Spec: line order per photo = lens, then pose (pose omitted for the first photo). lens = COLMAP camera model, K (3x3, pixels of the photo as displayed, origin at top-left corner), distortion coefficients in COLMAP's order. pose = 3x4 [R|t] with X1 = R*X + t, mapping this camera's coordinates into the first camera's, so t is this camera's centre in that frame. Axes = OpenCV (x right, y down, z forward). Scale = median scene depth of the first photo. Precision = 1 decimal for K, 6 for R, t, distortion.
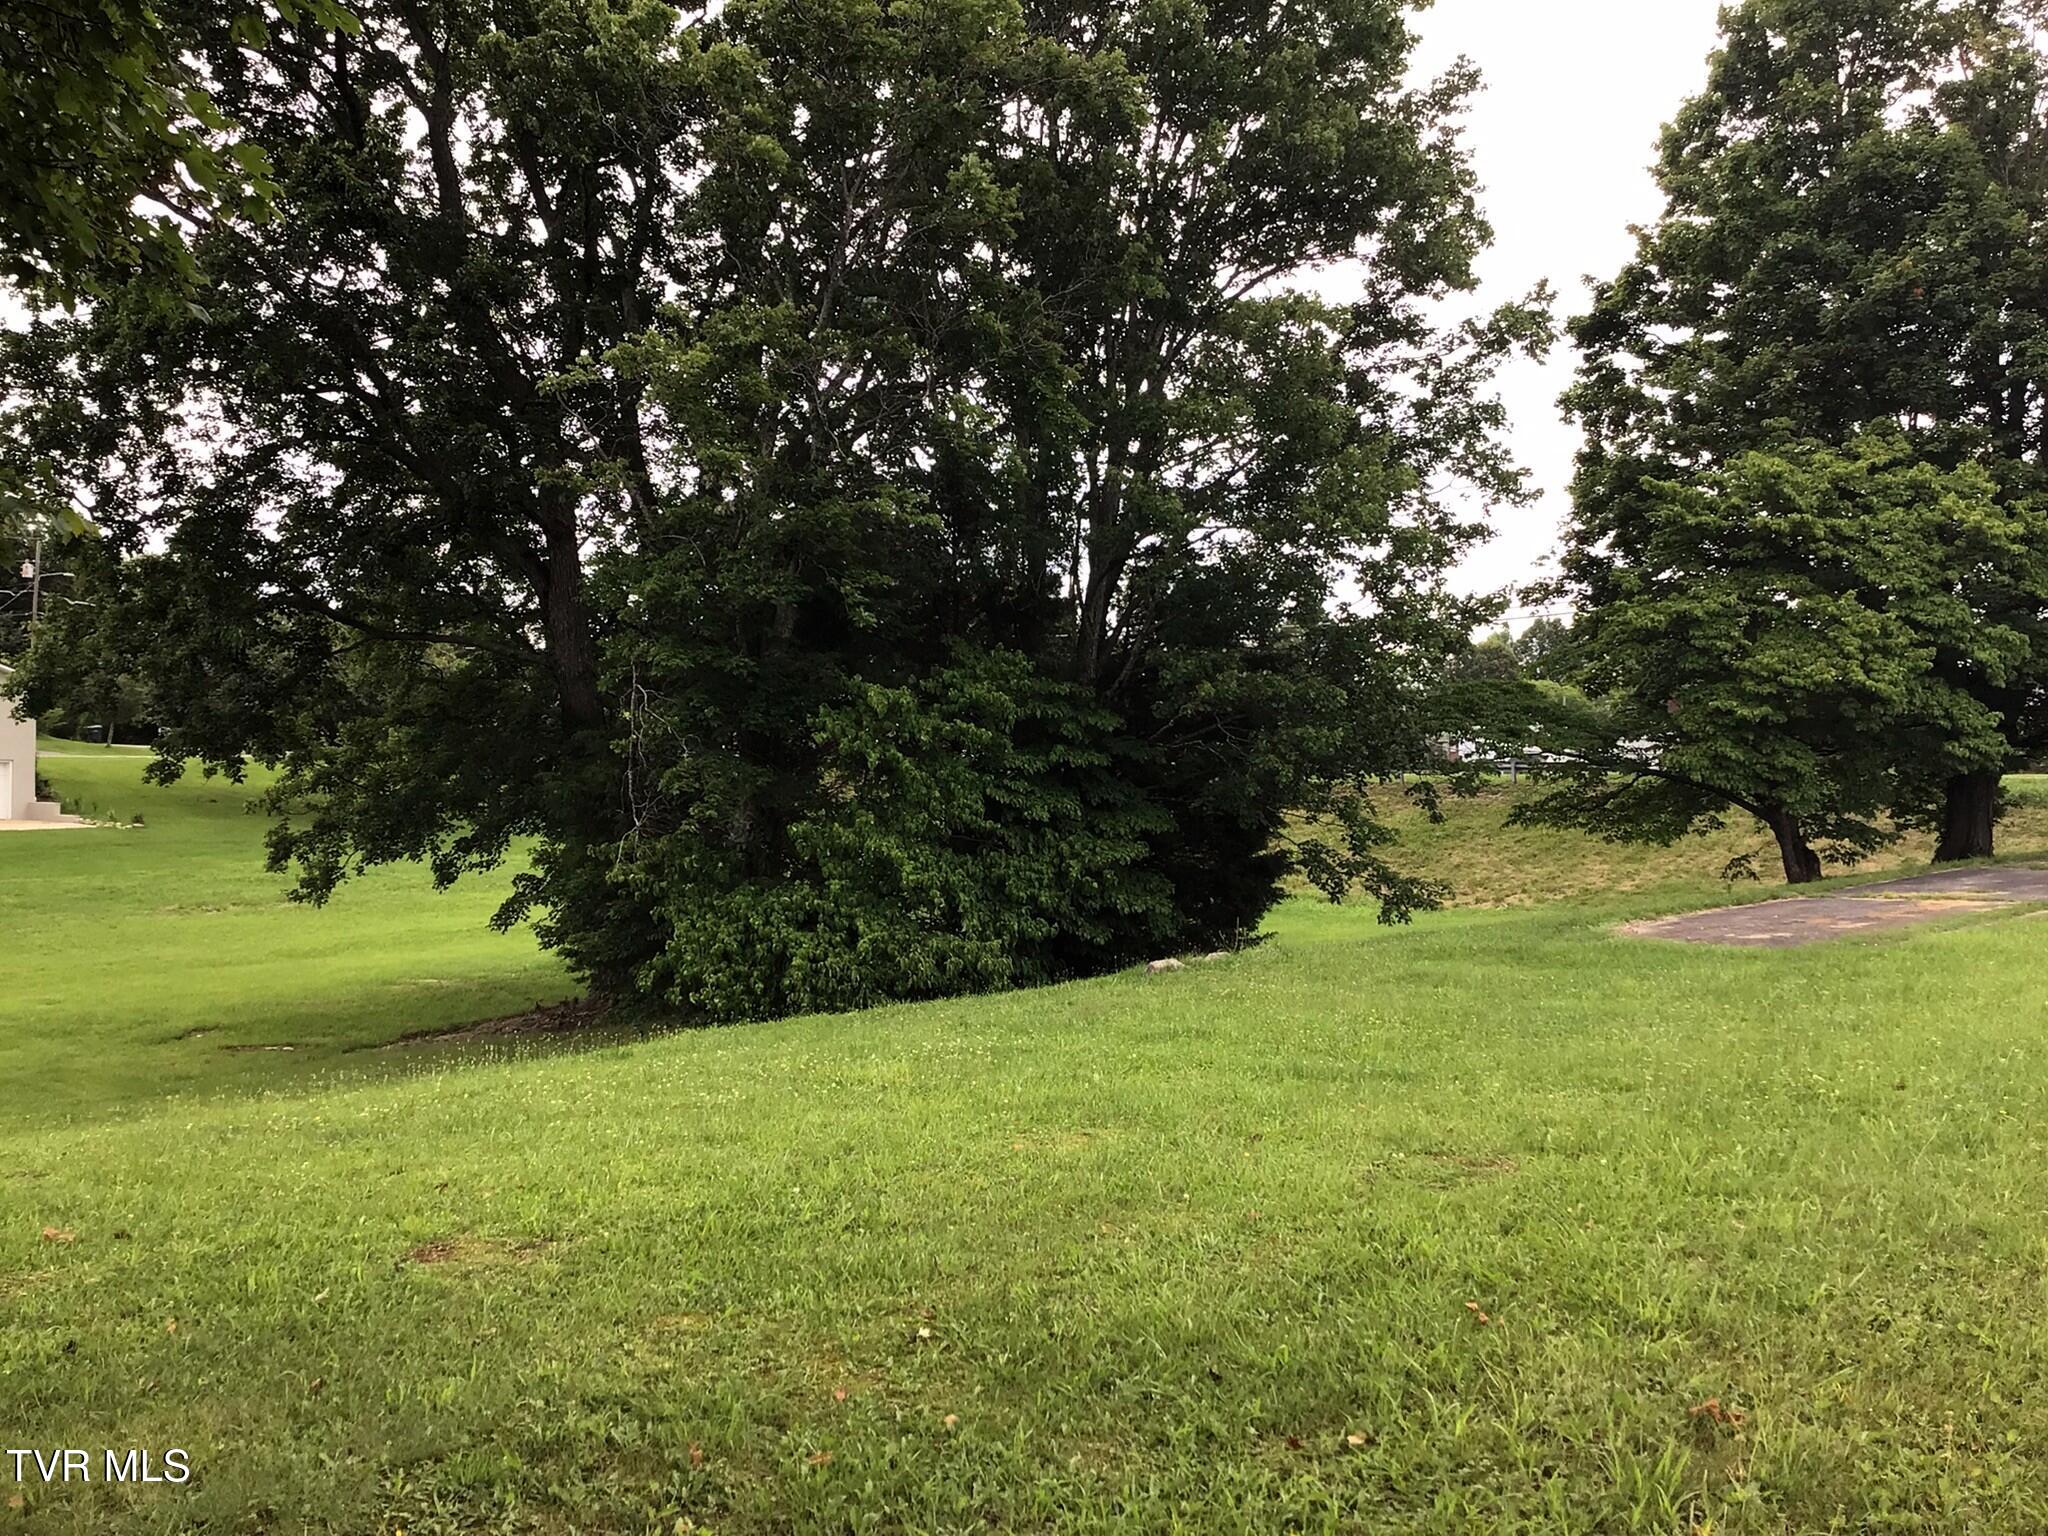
lens RADIAL K [[1853.8, 0, 1023.7], [0, 1853.8, 768.7], [0, 0, 1]] dist [0.087964, -0.120886]
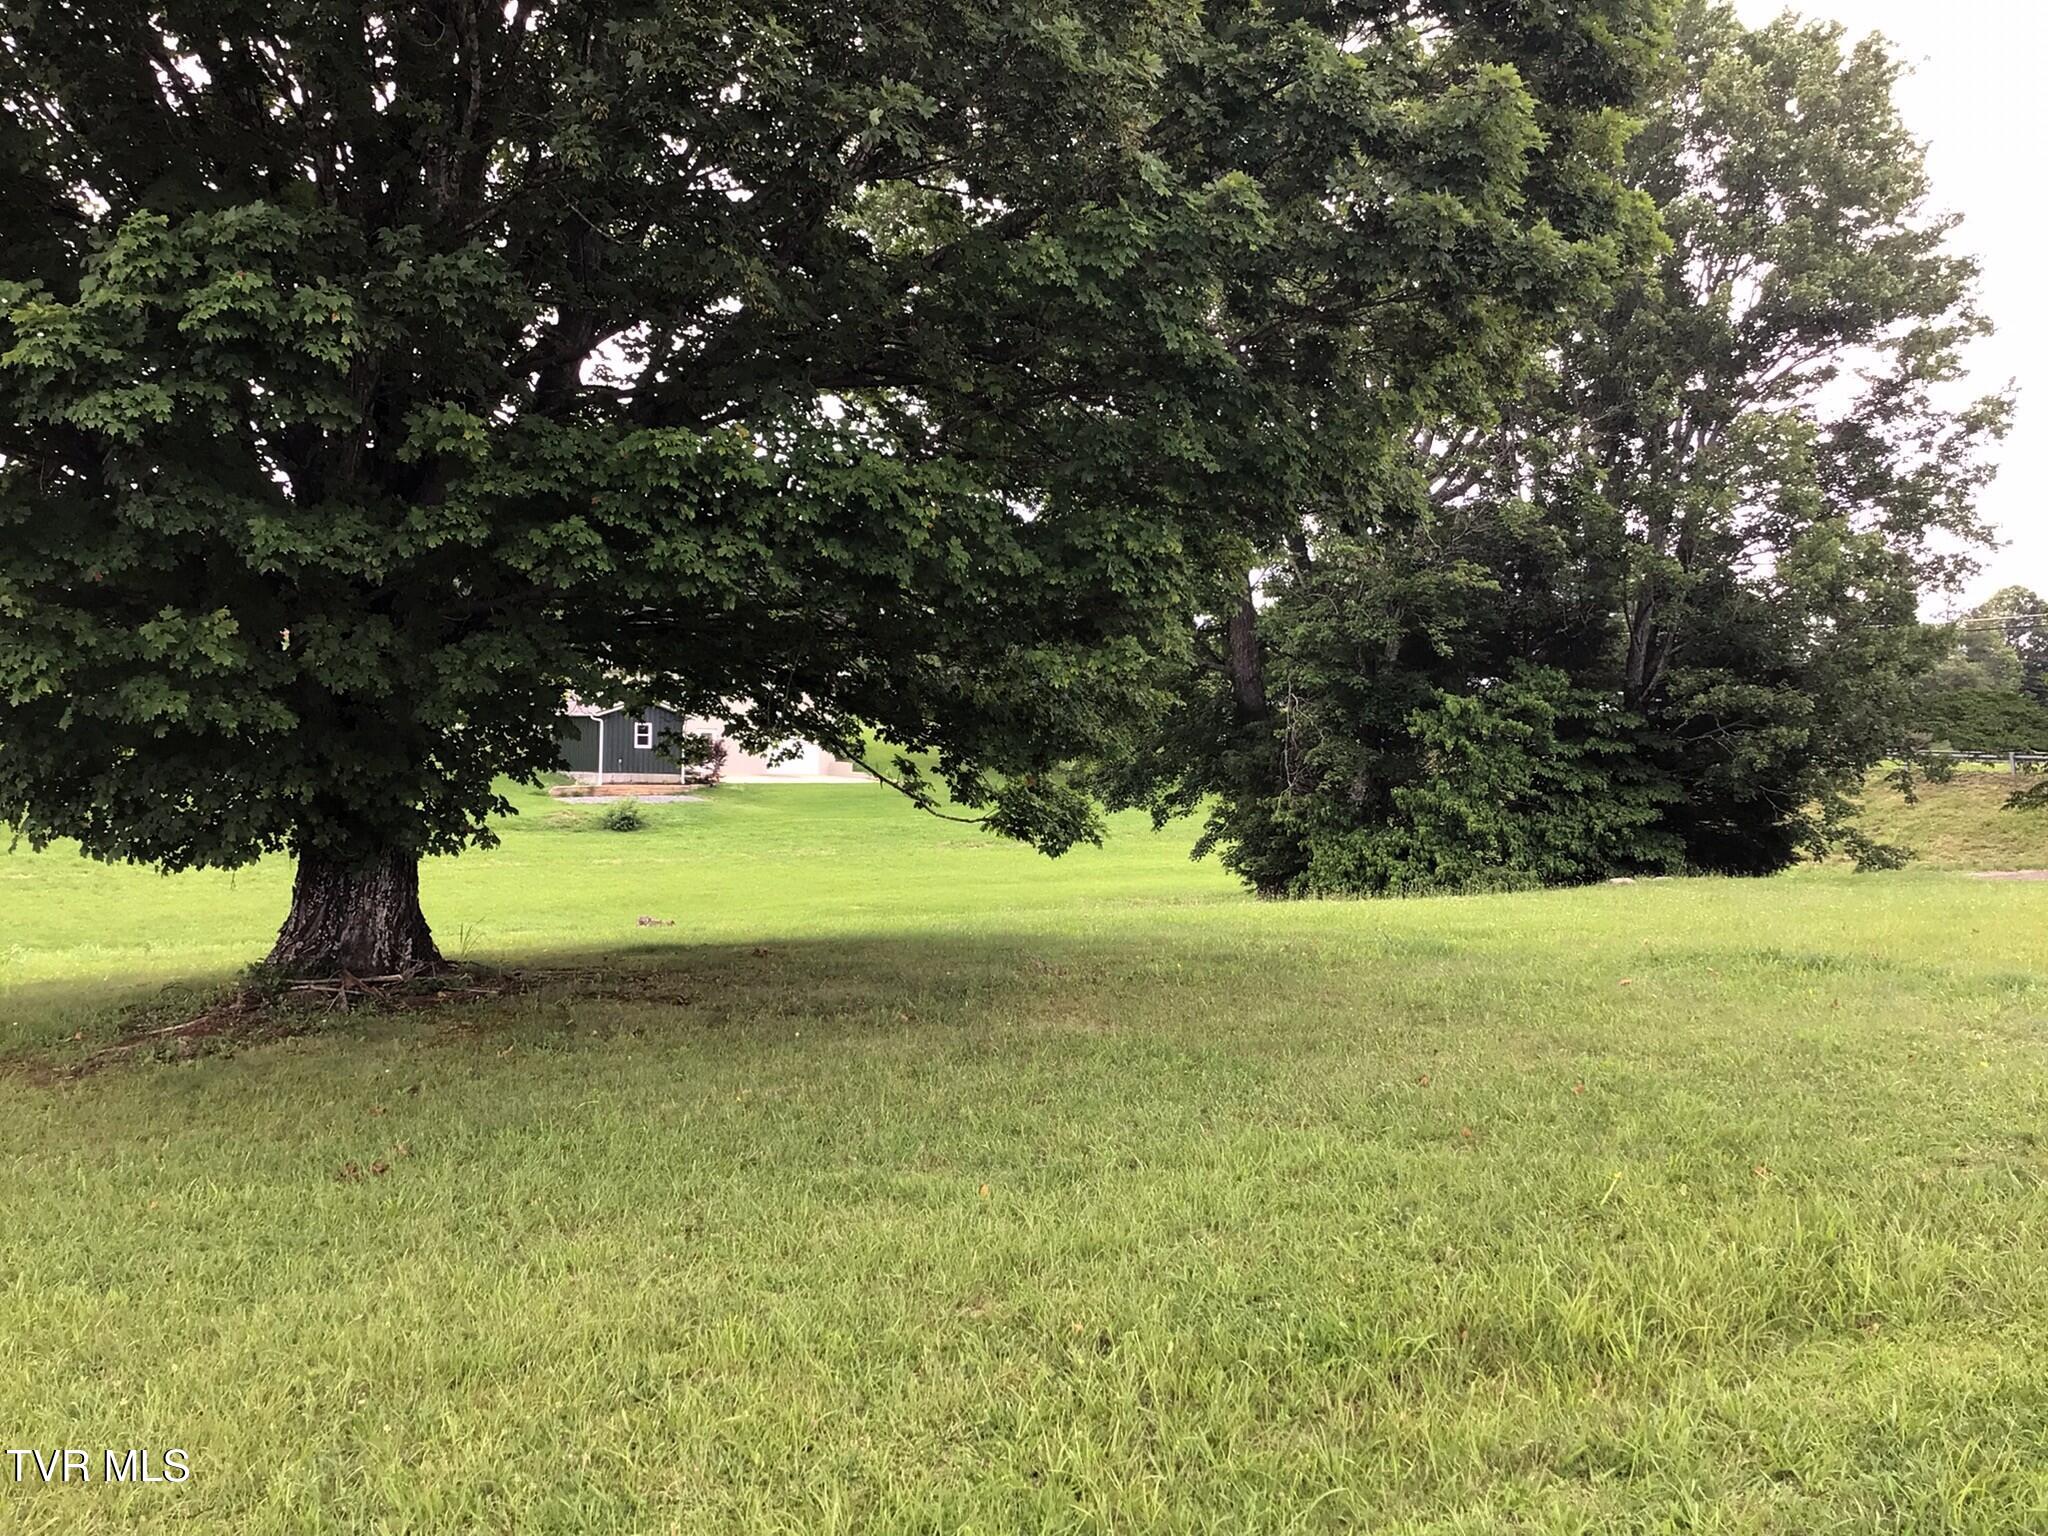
lens RADIAL K [[1853.8, 0, 1024.1], [0, 1853.8, 755.3], [0, 0, 1]] dist [0.087964, -0.120886]
pose [[0.940518, 0.020028, -0.339154, 0.096634], [-0.018432, 0.999799, 0.007927, -0.002803], [0.339244, -0.001204, 0.940698, -0.475515]]
